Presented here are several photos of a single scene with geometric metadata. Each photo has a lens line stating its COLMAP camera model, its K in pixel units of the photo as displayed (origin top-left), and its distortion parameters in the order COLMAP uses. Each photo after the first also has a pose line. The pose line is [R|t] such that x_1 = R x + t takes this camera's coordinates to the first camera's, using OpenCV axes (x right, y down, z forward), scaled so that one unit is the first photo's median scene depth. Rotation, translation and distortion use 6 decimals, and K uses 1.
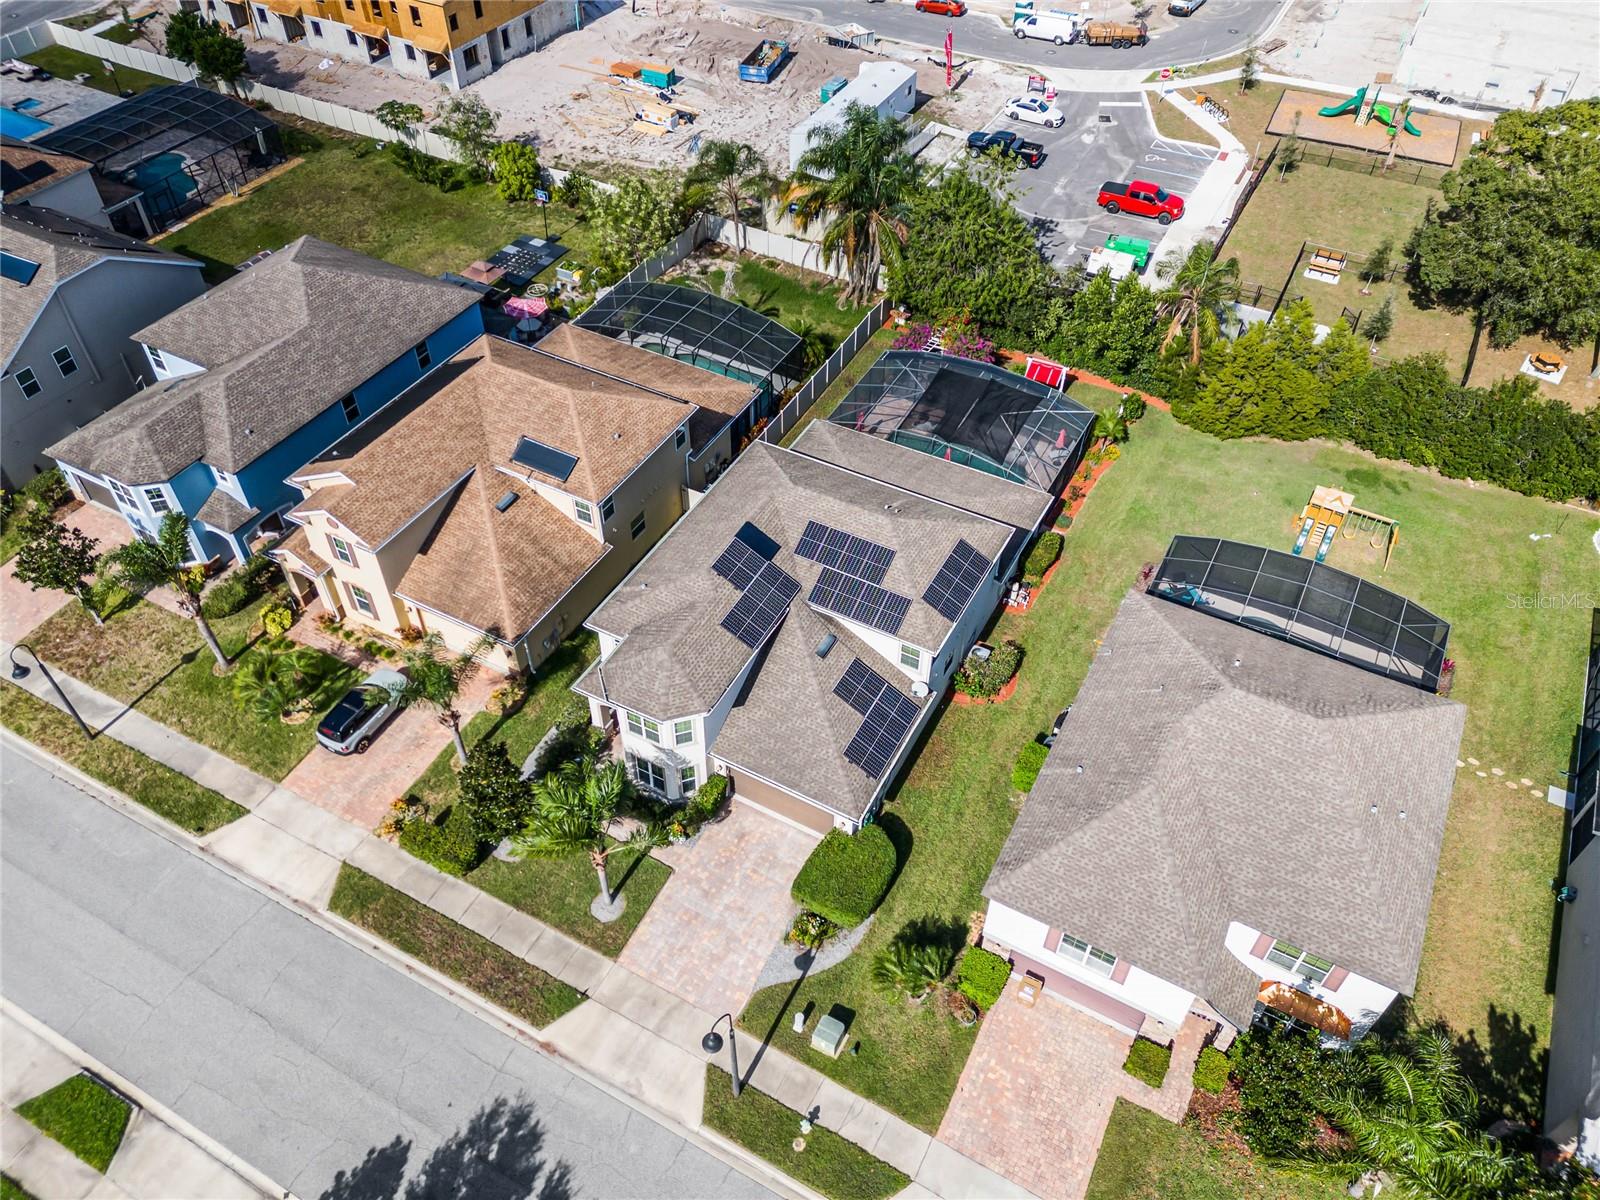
lens RADIAL K [[1228.4, 0, 800.0], [0, 1228.4, 600.0], [0, 0, 1]] dist [0.005654, -0.003720]
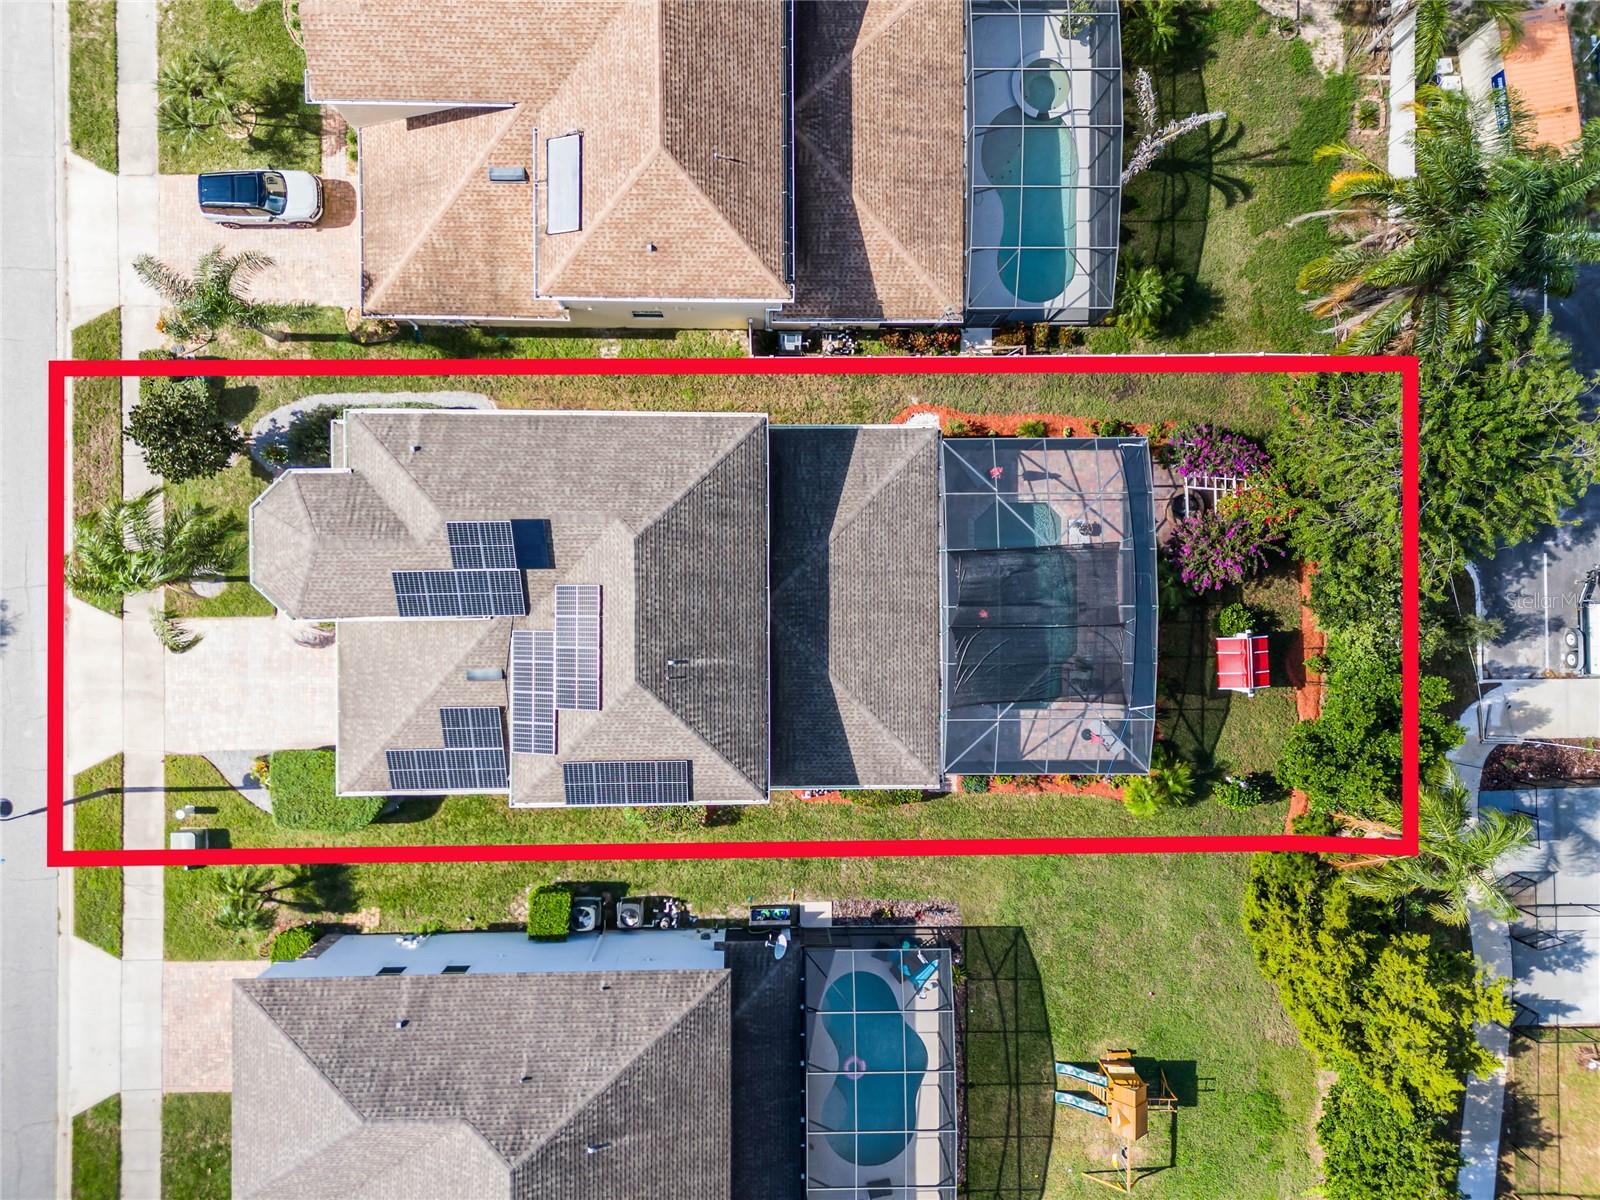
lens RADIAL K [[1228.4, 0, 800.0], [0, 1228.4, 600.0], [0, 0, 1]] dist [0.005654, -0.003720]
pose [[0.475471, 0.879711, 0.006045, 0.079288], [-0.625014, 0.332960, 0.706042, -0.752327], [0.619100, -0.339480, 0.708144, 0.597339]]
